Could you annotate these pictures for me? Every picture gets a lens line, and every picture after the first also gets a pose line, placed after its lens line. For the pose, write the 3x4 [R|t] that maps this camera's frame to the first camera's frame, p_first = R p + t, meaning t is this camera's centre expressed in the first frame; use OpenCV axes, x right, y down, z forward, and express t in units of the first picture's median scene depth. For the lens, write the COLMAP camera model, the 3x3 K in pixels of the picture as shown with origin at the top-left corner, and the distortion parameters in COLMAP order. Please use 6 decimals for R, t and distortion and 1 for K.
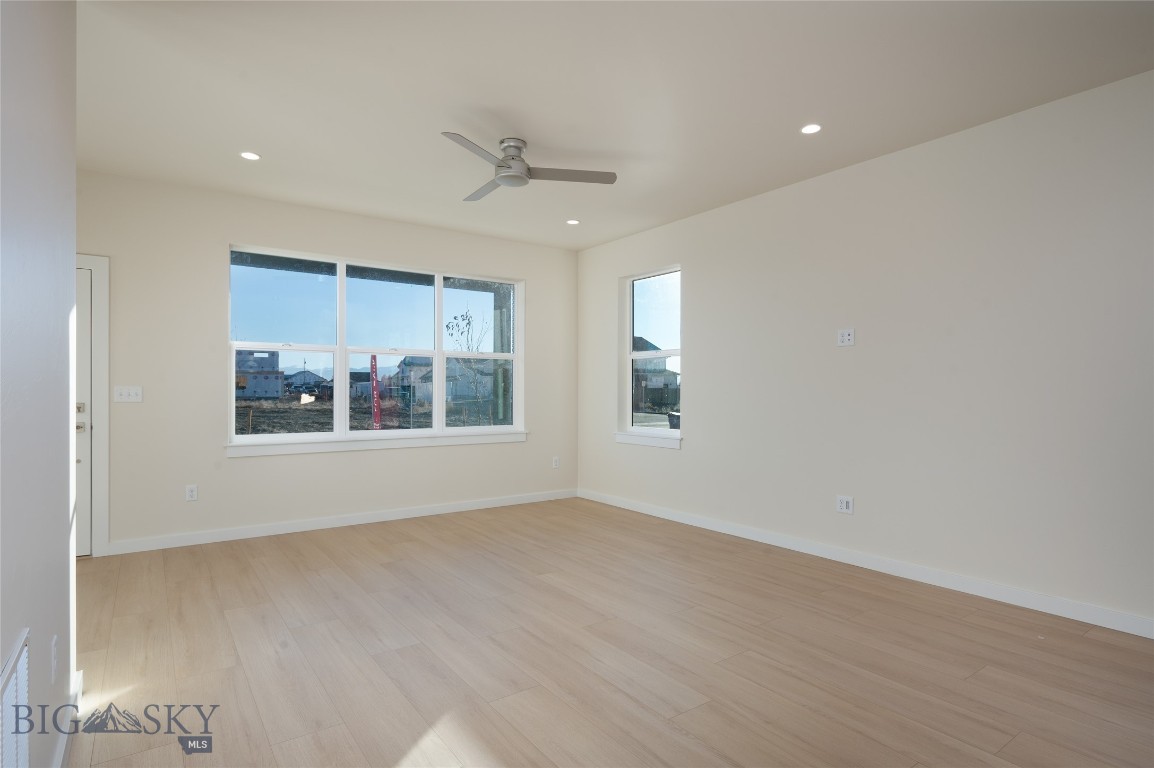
lens RADIAL K [[602.3, 0, 579.7], [0, 602.3, 389.6], [0, 0, 1]] dist [0.000760, 0.000234]
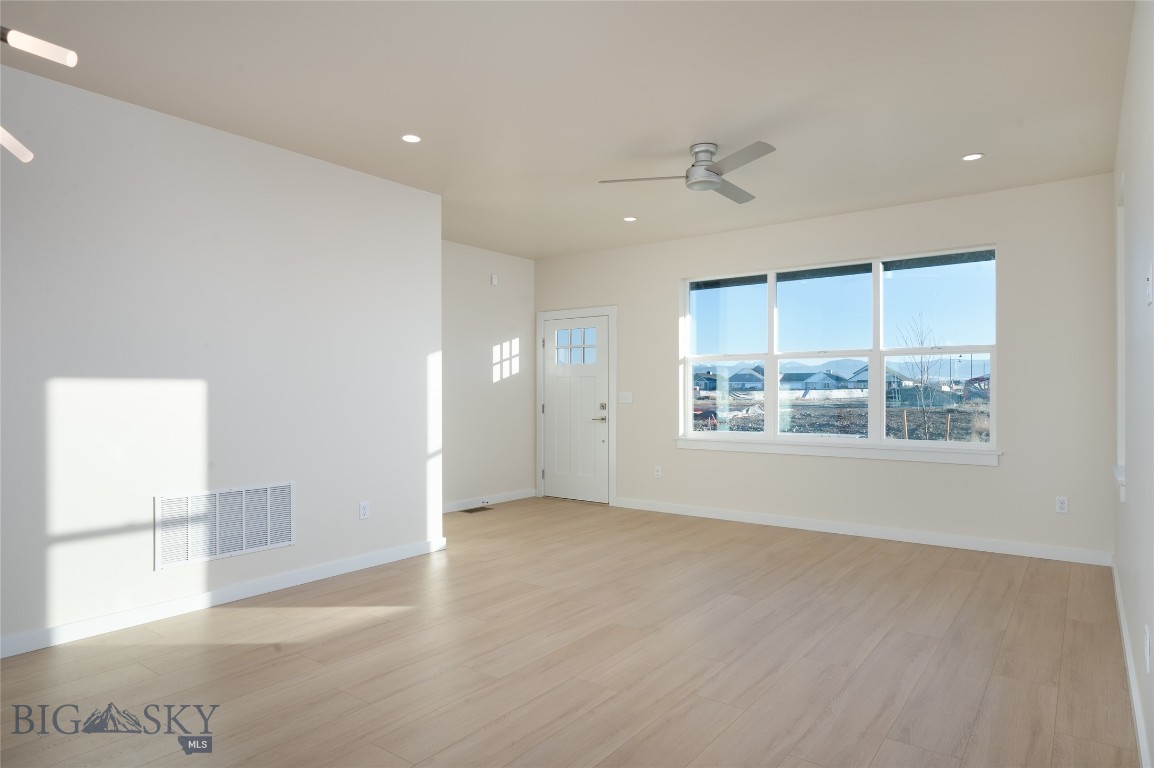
lens RADIAL K [[678.1, 0, 575.6], [0, 678.1, 390.6], [0, 0, 1]] dist [-0.001125, -0.000323]
pose [[0.291925, -0.002254, -0.956438, 0.769058], [0.003070, 0.999994, -0.001420, -0.007378], [0.956436, -0.002522, 0.291931, 0.407390]]
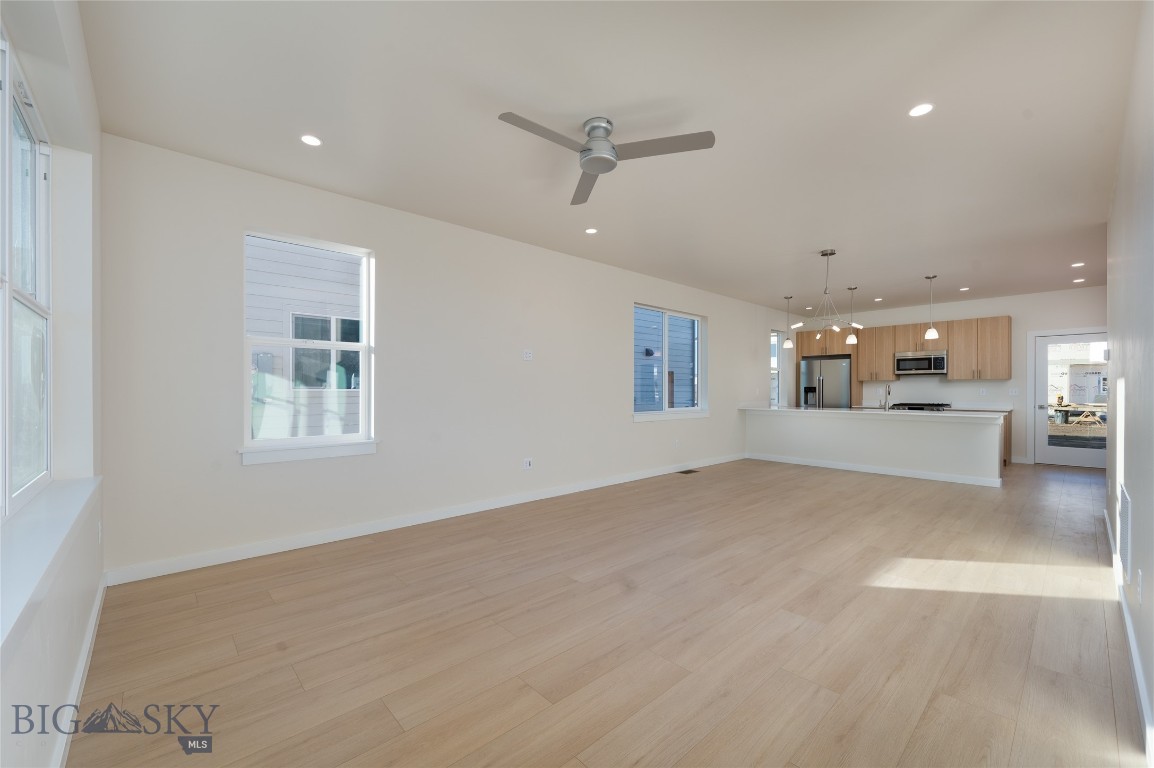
lens RADIAL K [[462.3, 0, 578.5], [0, 462.3, 388.7], [0, 0, 1]] dist [-0.001231, -0.000132]
pose [[-0.116136, 0.000900, 0.993233, -0.707802], [-0.000846, 0.999999, -0.001005, -0.000101], [-0.993233, -0.000957, -0.116135, 0.958749]]
